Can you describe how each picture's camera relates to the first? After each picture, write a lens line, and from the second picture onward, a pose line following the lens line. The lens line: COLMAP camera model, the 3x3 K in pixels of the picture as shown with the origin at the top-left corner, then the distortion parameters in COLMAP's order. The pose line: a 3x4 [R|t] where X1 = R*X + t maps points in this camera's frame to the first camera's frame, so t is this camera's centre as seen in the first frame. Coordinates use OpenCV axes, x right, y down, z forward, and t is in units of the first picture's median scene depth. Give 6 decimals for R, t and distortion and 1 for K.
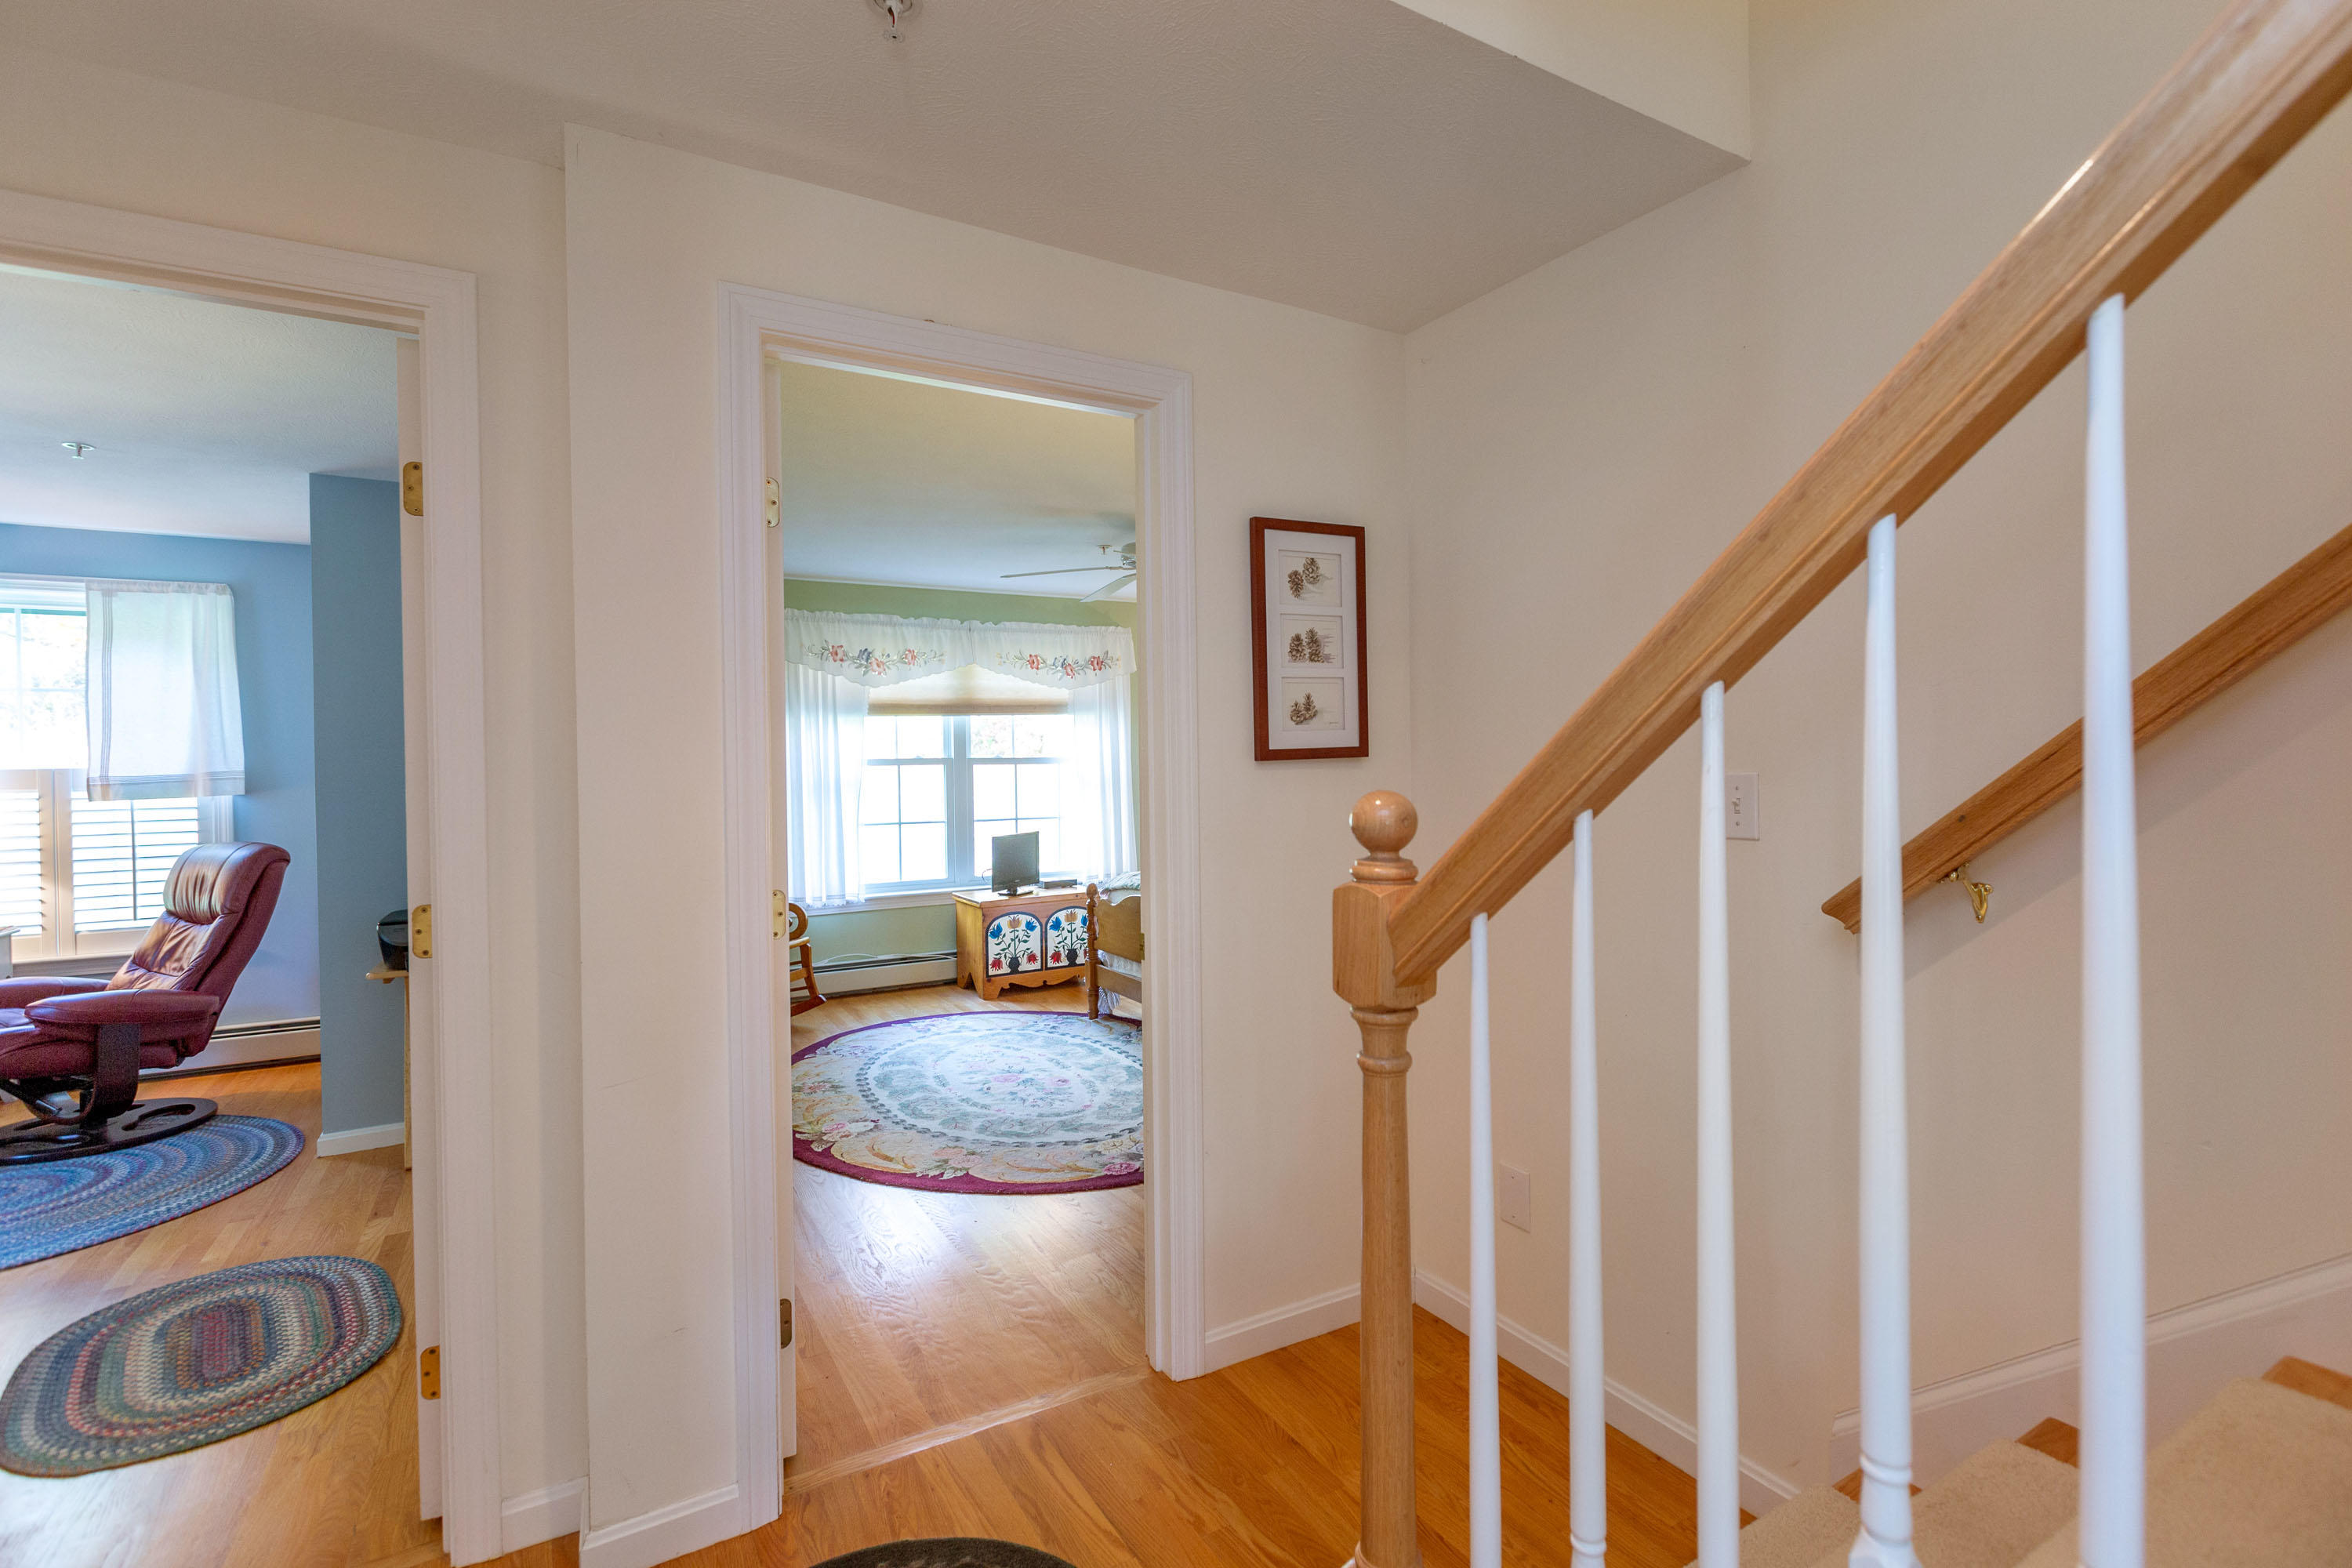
lens RADIAL K [[1092.7, 0, 1220.9], [0, 1092.7, 769.1], [0, 0, 1]] dist [-0.000356, 0.001295]
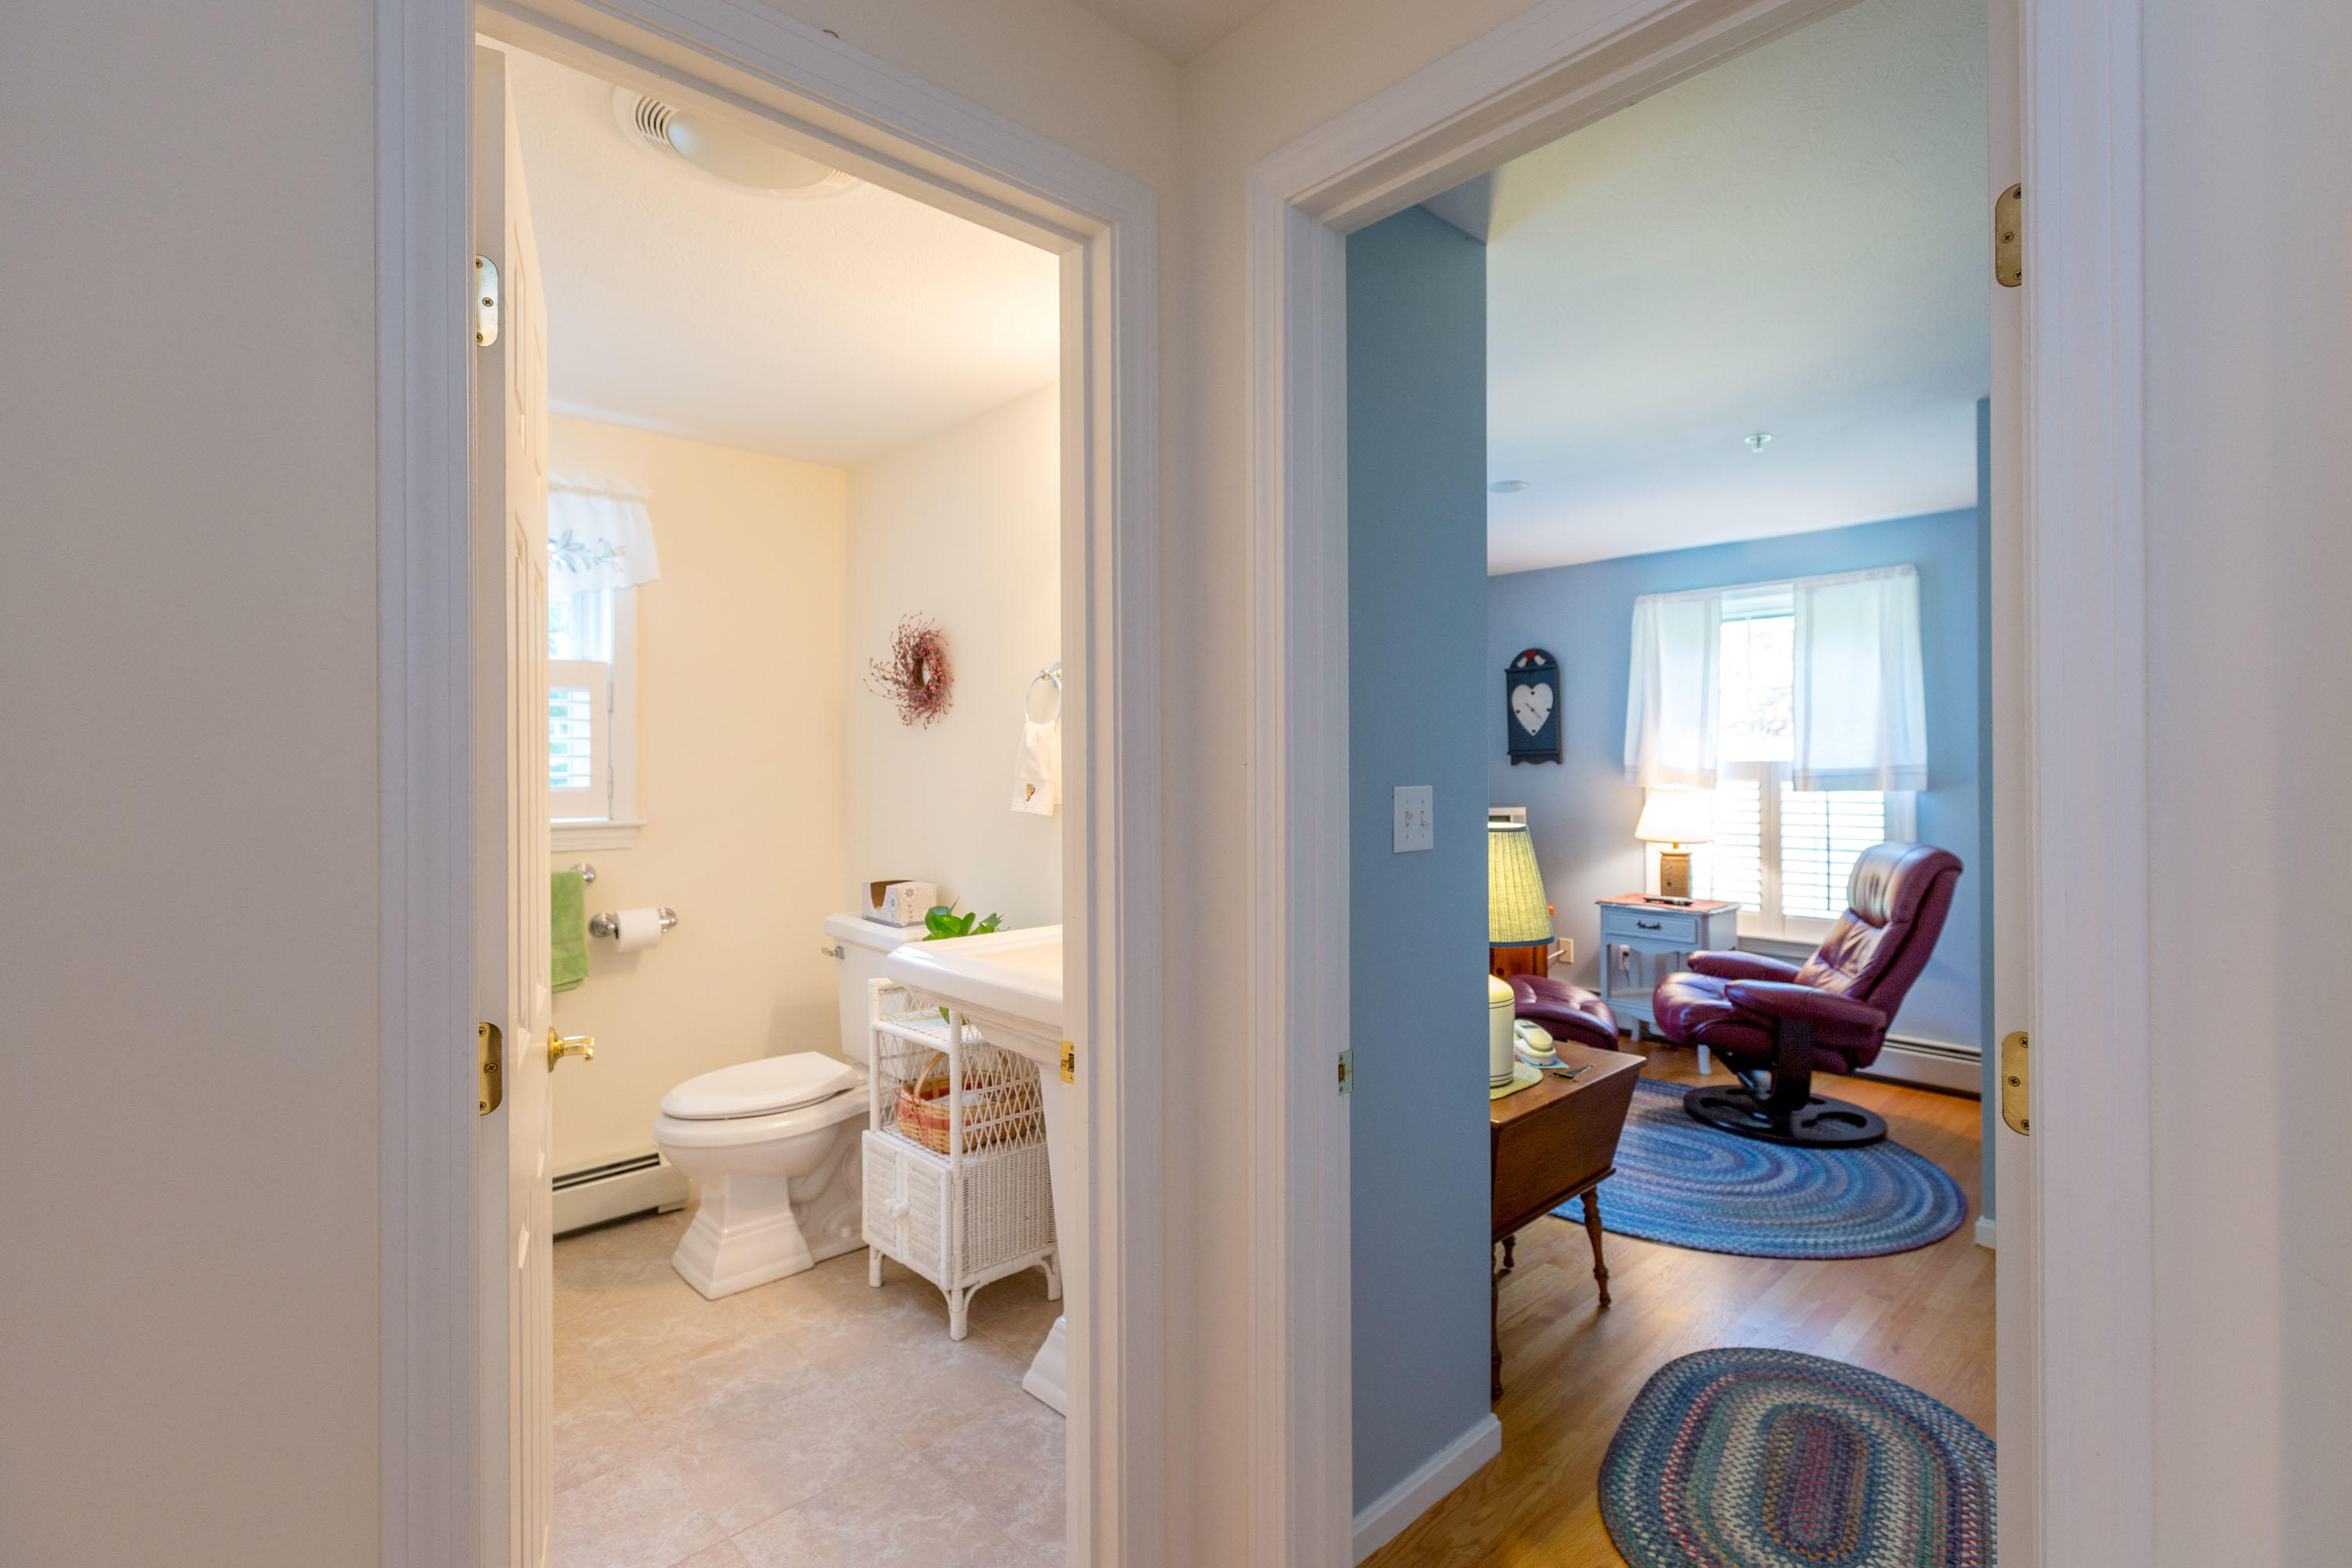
lens RADIAL K [[1092.7, 0, 1191.1], [0, 1092.7, 754.1], [0, 0, 1]] dist [-0.000356, 0.001295]
pose [[0.208236, 0.002376, -0.978076, -0.140209], [-0.011071, 0.999939, 0.000072, -0.000609], [0.978016, 0.010814, 0.208249, 0.231367]]
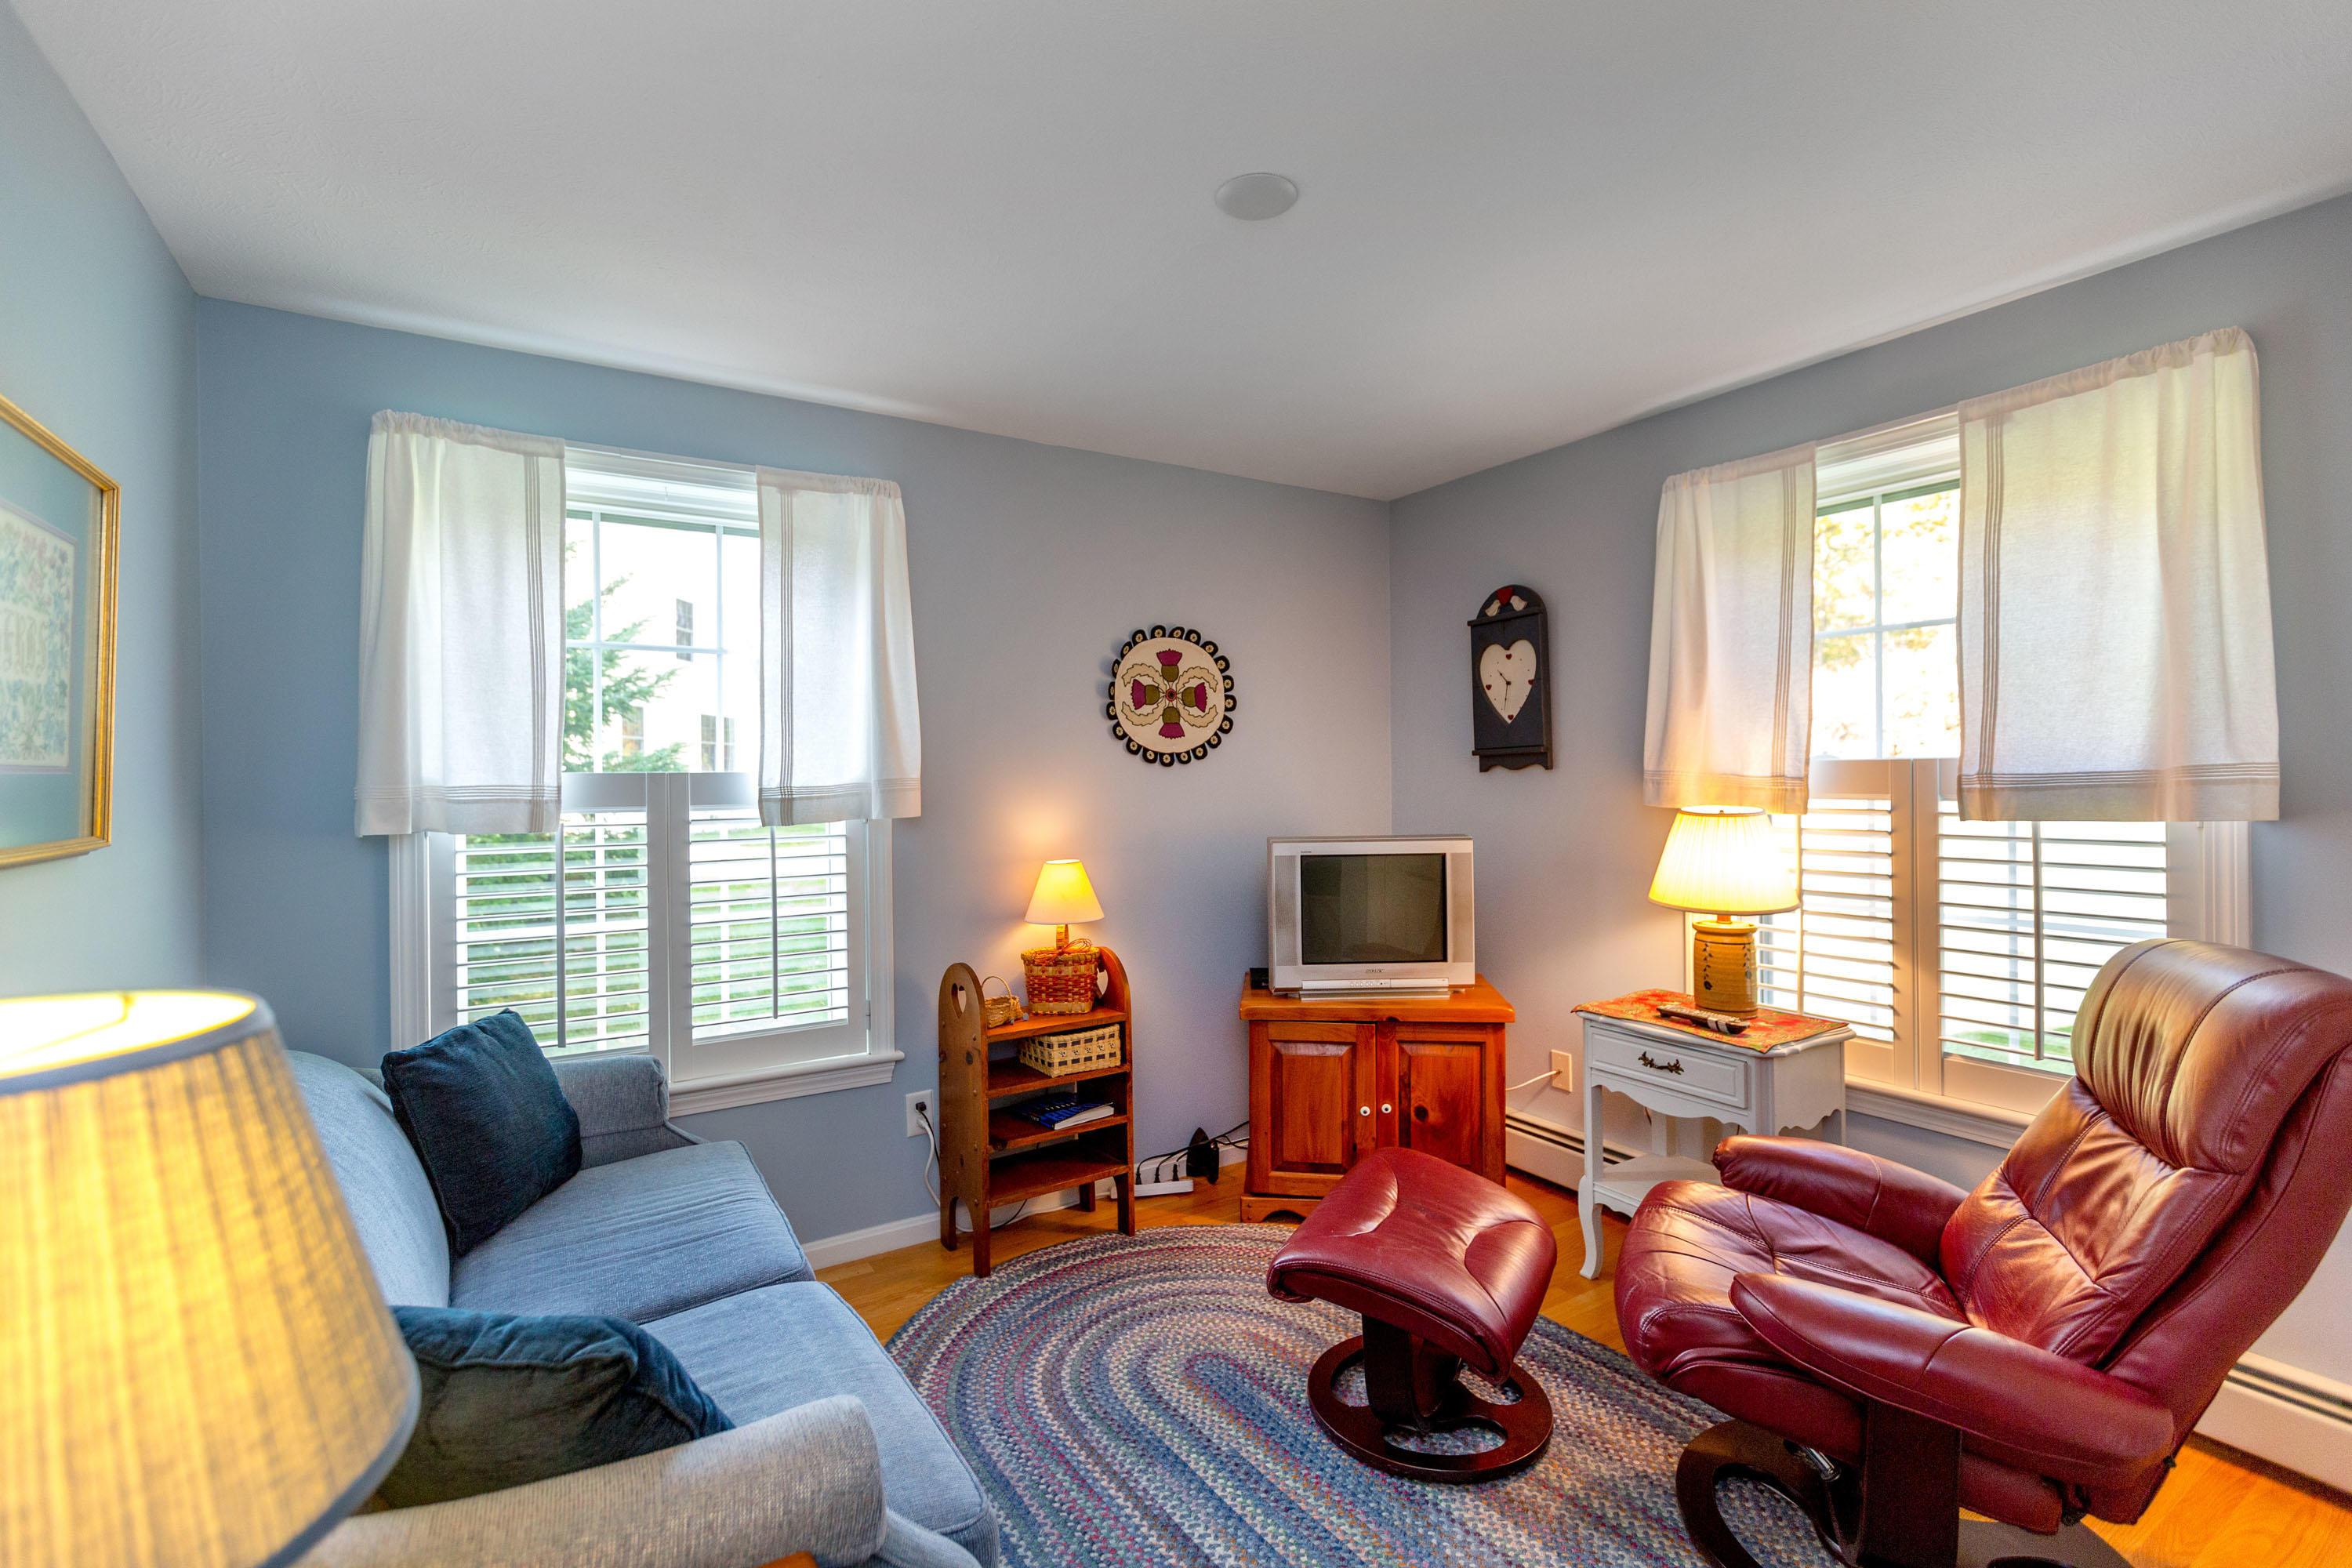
lens RADIAL K [[1033.4, 0, 1161.7], [0, 1033.4, 772.5], [0, 0, 1]] dist [0.000719, -0.001040]
pose [[0.003113, 0.006793, -0.999972, -0.564509], [-0.004720, 0.999966, 0.006779, 0.005070], [0.999984, 0.004699, 0.003145, 0.645767]]
